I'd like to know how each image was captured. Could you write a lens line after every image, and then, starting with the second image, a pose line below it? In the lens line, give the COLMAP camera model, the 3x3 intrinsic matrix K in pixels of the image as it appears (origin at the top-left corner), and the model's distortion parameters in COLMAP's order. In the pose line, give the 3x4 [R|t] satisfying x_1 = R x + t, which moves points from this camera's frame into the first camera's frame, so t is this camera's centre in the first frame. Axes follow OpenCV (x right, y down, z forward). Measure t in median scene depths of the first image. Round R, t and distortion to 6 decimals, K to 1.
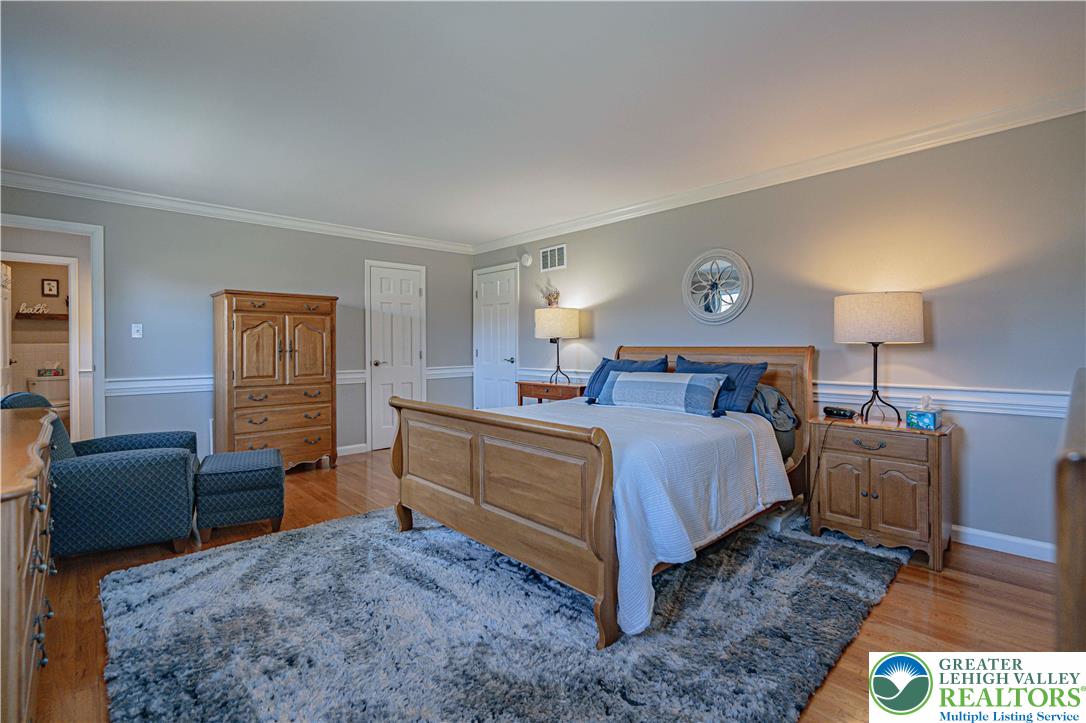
lens RADIAL K [[497.1, 0, 529.0], [0, 497.1, 340.9], [0, 0, 1]] dist [-0.001372, 0.000777]
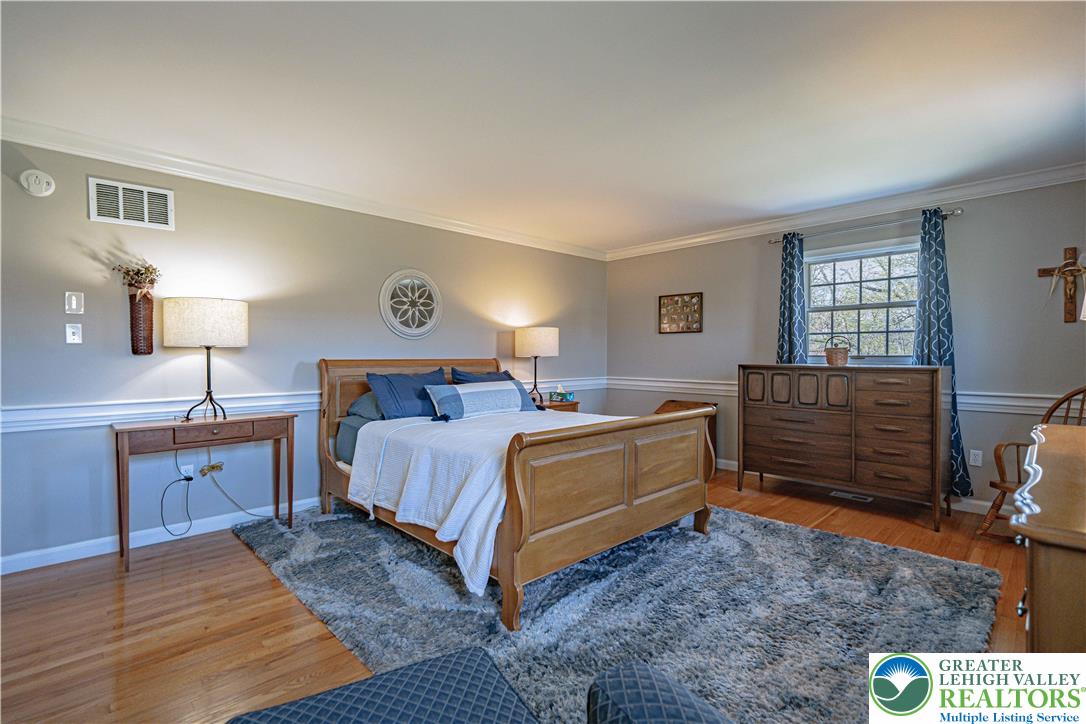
lens RADIAL K [[497.1, 0, 536.8], [0, 497.1, 363.6], [0, 0, 1]] dist [-0.001372, 0.000777]
pose [[-0.020090, -0.004492, 0.999788, -0.779178], [0.002380, 0.999987, 0.004541, 0.017626], [-0.999795, 0.002471, -0.020079, 0.830293]]
